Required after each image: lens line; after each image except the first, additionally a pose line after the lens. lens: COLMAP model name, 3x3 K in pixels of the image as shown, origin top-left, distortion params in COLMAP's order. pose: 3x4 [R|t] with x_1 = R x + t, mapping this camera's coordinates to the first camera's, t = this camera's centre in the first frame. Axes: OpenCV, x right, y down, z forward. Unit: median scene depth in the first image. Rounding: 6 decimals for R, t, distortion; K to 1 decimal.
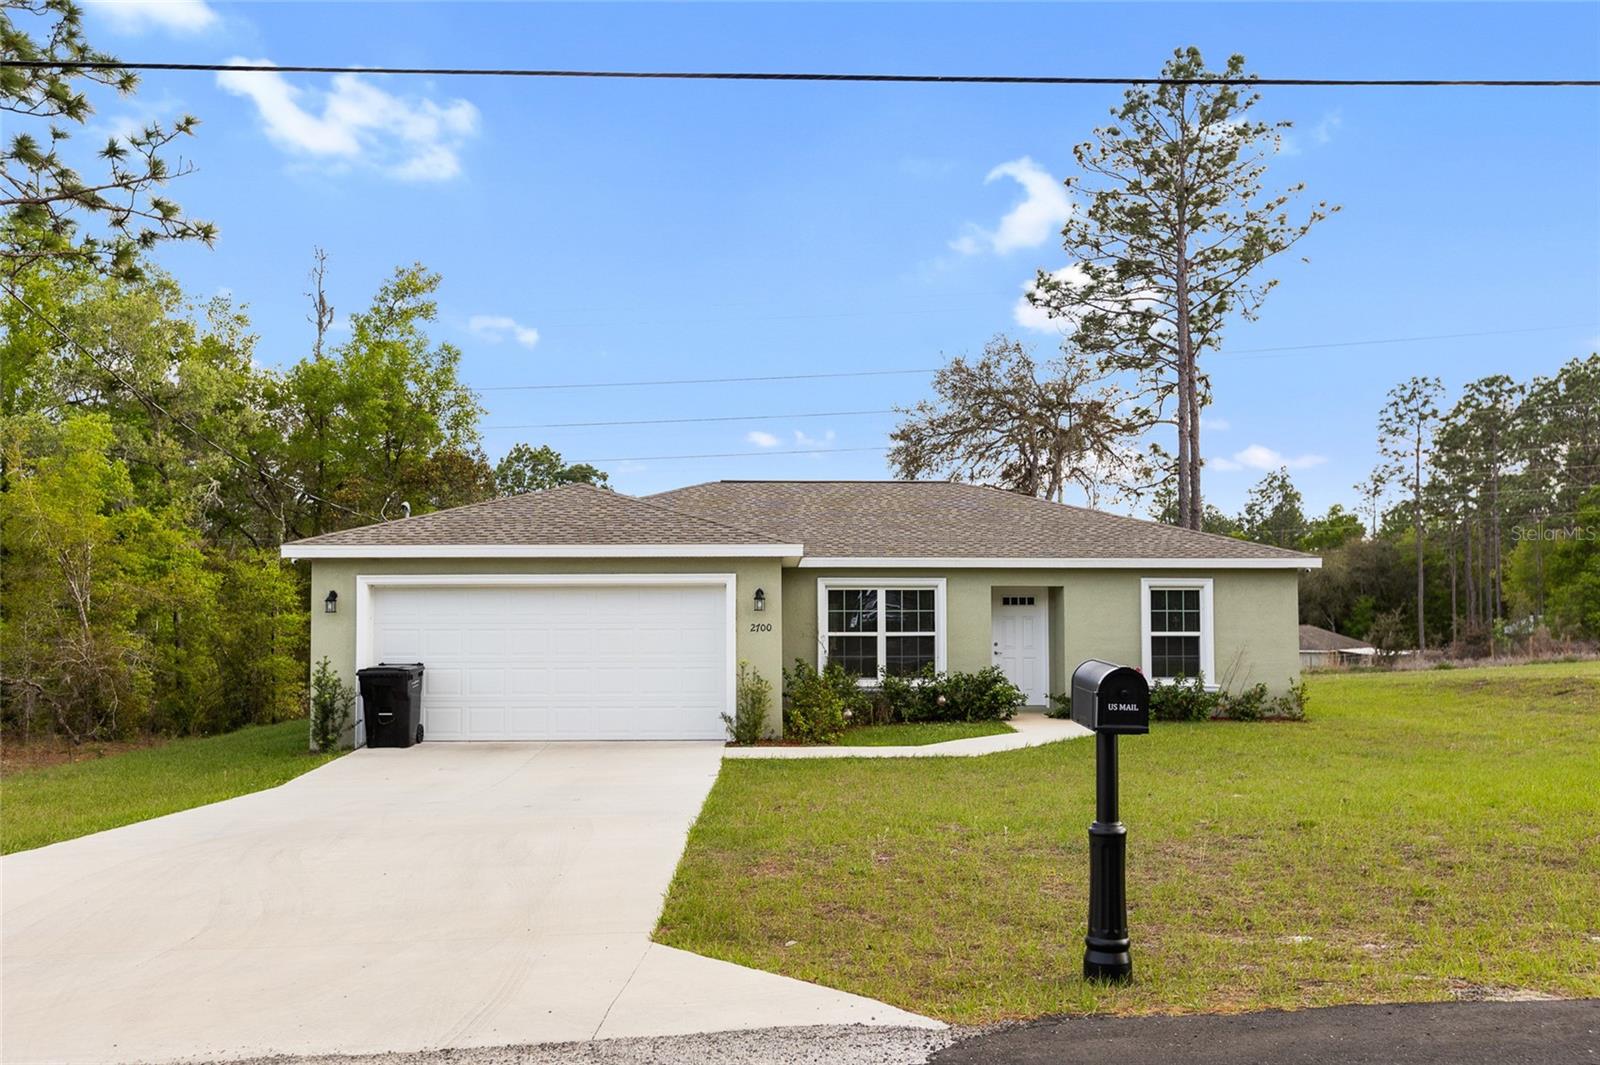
lens RADIAL K [[1410.1, 0, 800.0], [0, 1410.1, 532.5], [0, 0, 1]] dist [0.000076, -0.001619]
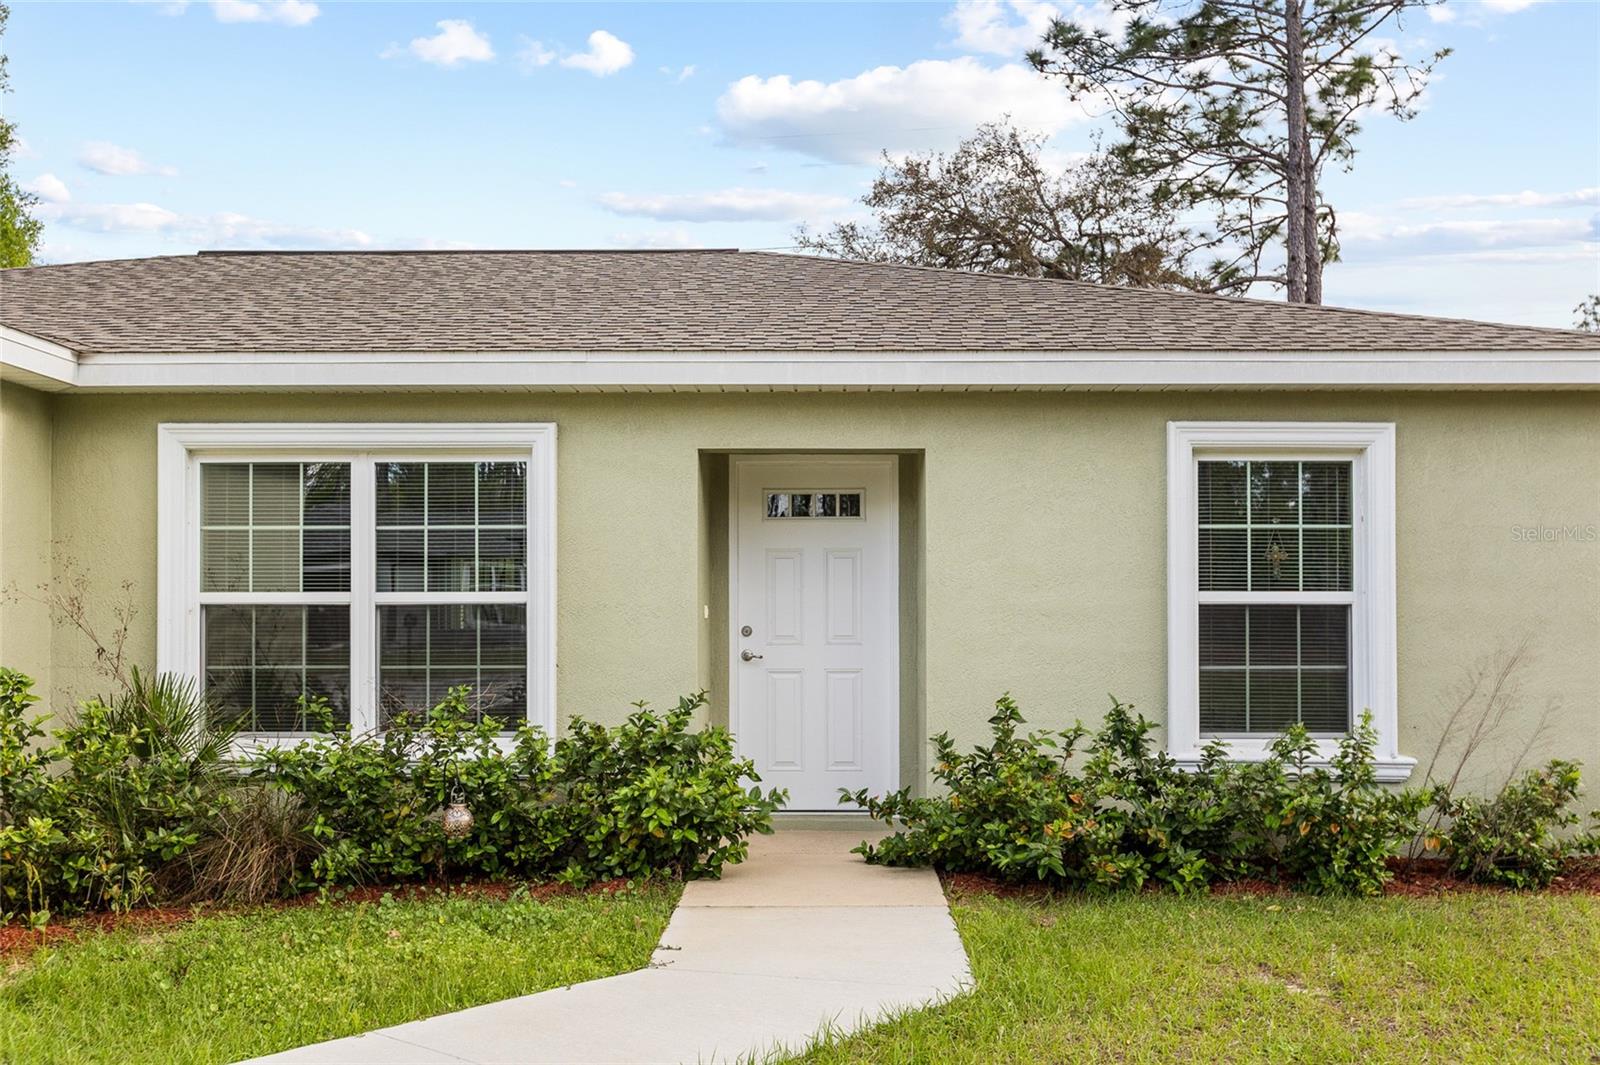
lens RADIAL K [[1559.5, 0, 798.4], [0, 1559.5, 571.1], [0, 0, 1]] dist [-0.003438, 0.004231]
pose [[0.999246, -0.000874, -0.038822, 0.171972], [0.002096, 0.999503, 0.031445, 0.054648], [0.038775, -0.031503, 0.998751, 0.643031]]
